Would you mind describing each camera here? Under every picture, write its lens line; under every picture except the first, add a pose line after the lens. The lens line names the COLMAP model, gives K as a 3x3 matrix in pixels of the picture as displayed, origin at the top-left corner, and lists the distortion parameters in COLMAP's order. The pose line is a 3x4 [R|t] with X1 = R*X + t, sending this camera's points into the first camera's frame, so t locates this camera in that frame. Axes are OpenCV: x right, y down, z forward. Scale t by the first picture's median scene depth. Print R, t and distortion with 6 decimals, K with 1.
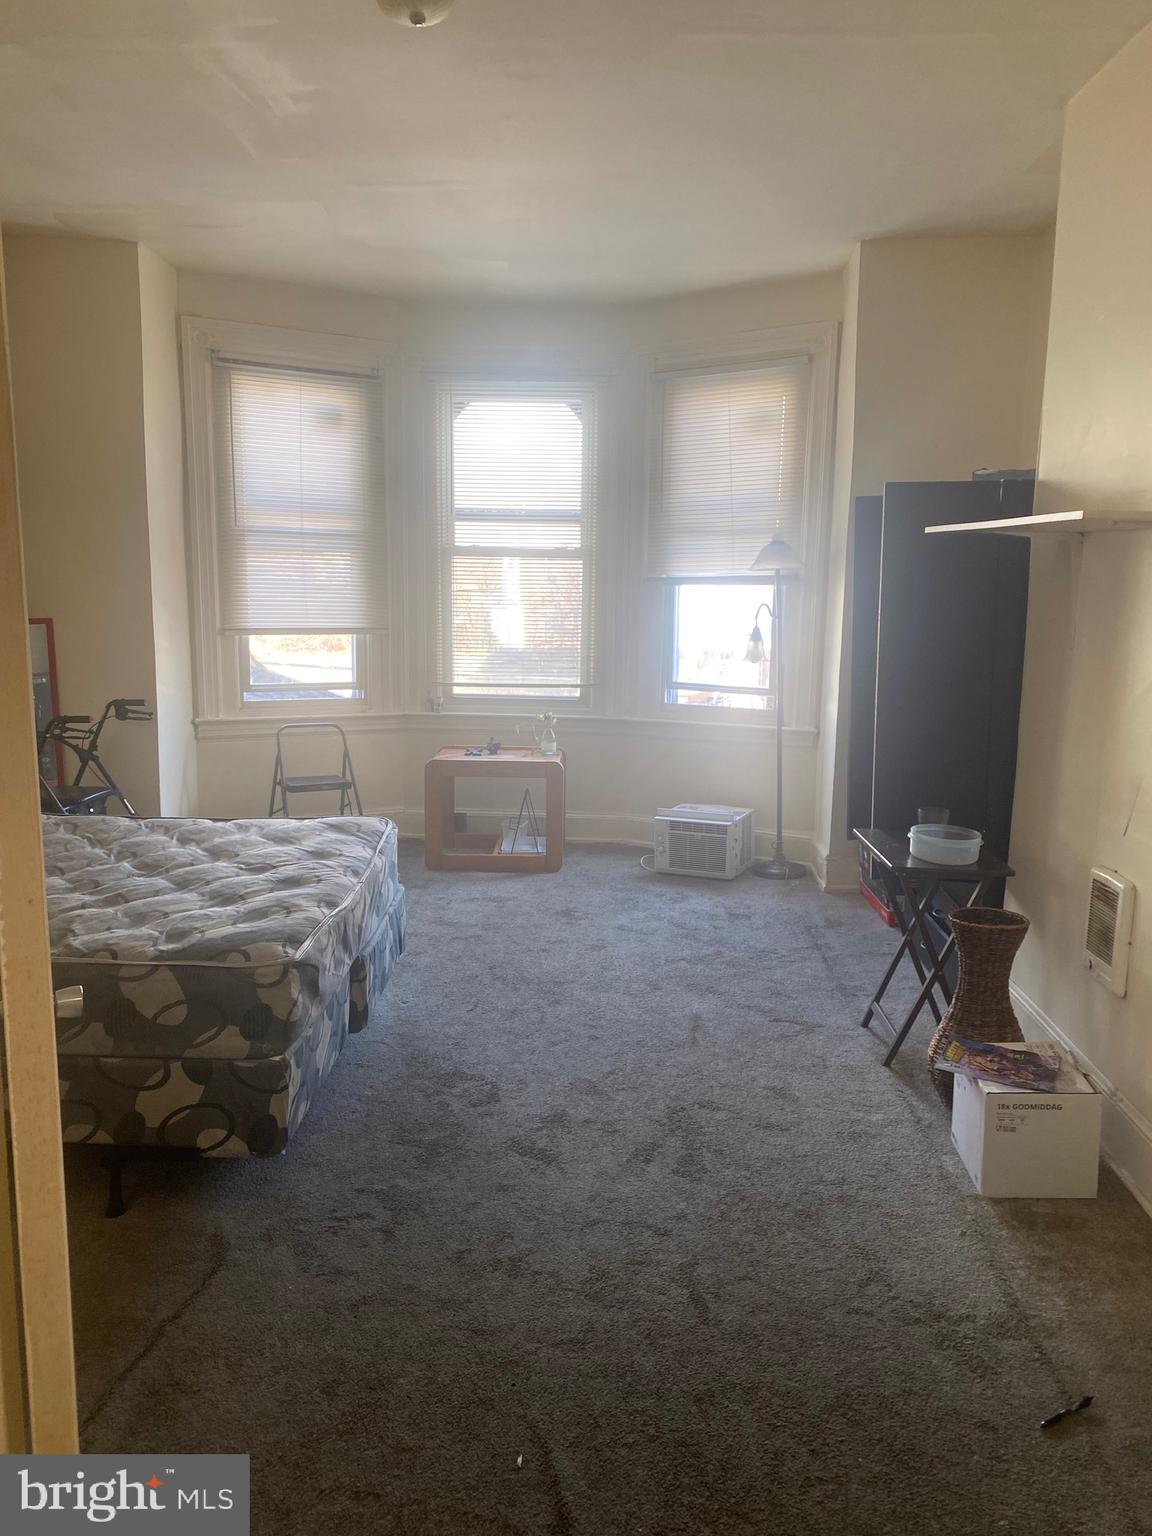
lens RADIAL K [[1155.5, 0, 587.4], [0, 1155.5, 770.9], [0, 0, 1]] dist [0.080807, -0.000835]
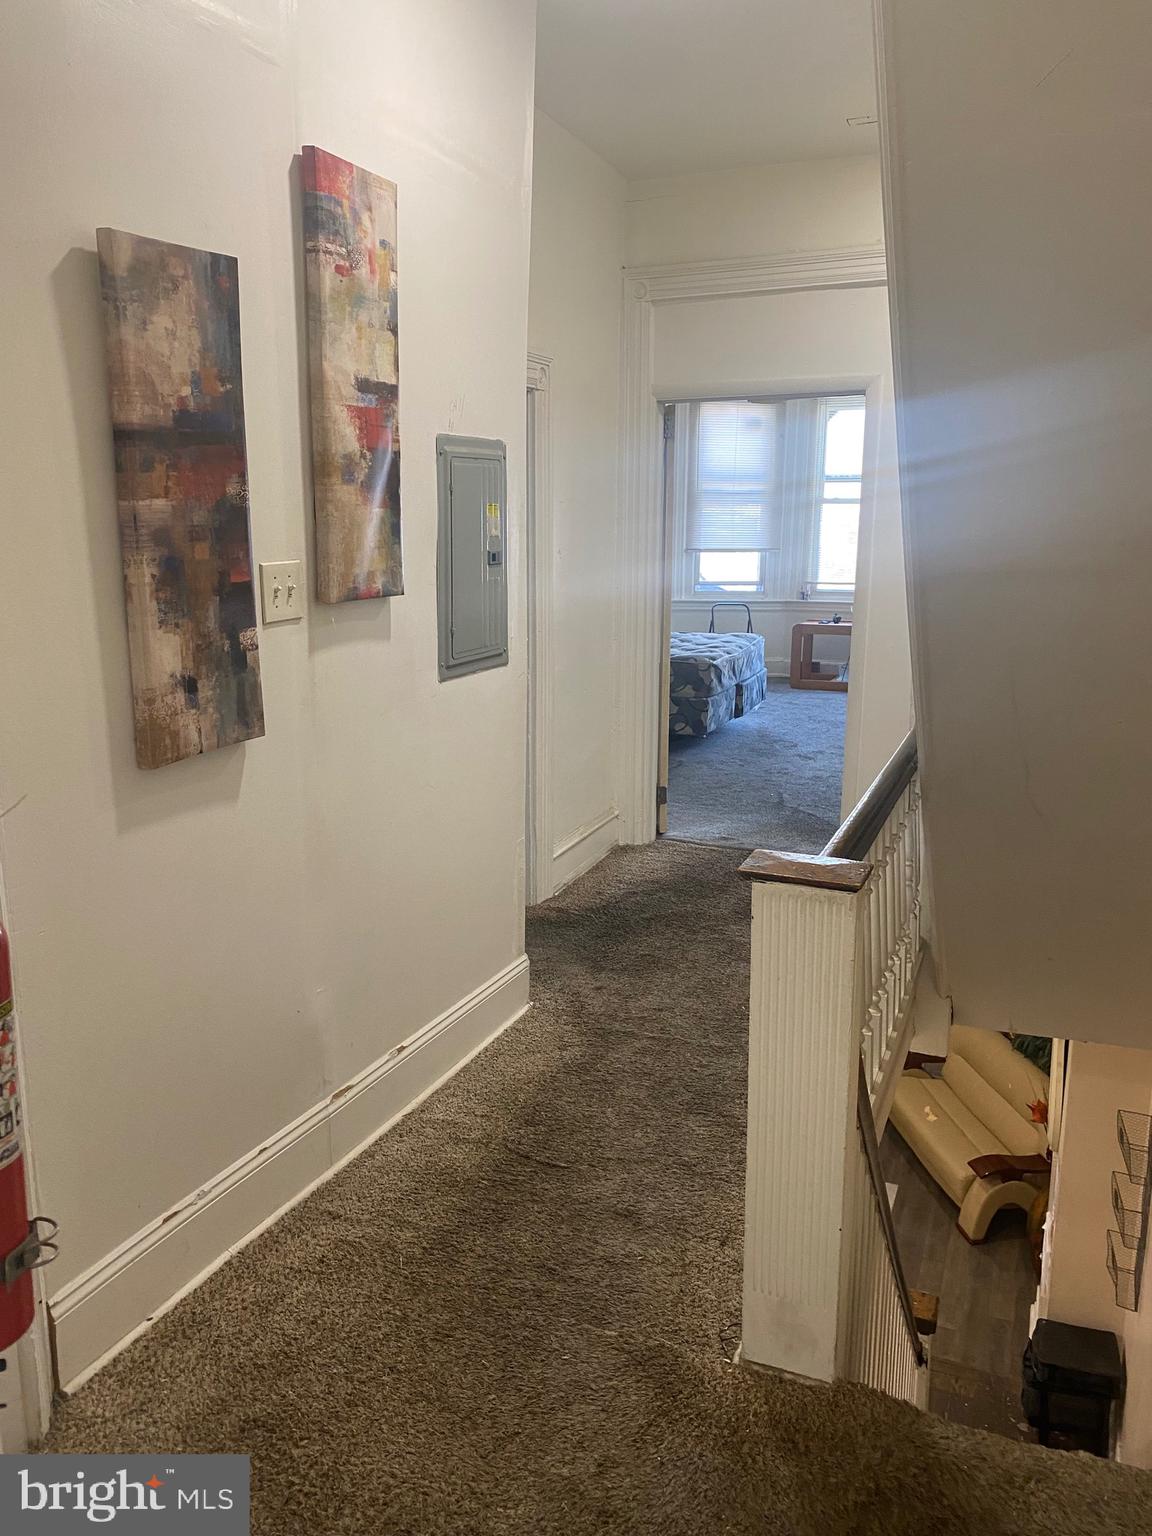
lens RADIAL K [[1155.5, 0, 571.5], [0, 1155.5, 773.5], [0, 0, 1]] dist [0.080807, -0.000835]
pose [[0.927266, 0.070804, -0.367647, 0.202169], [-0.054811, 0.997048, 0.053774, 0.135874], [0.370369, -0.029711, 0.928409, -0.728553]]
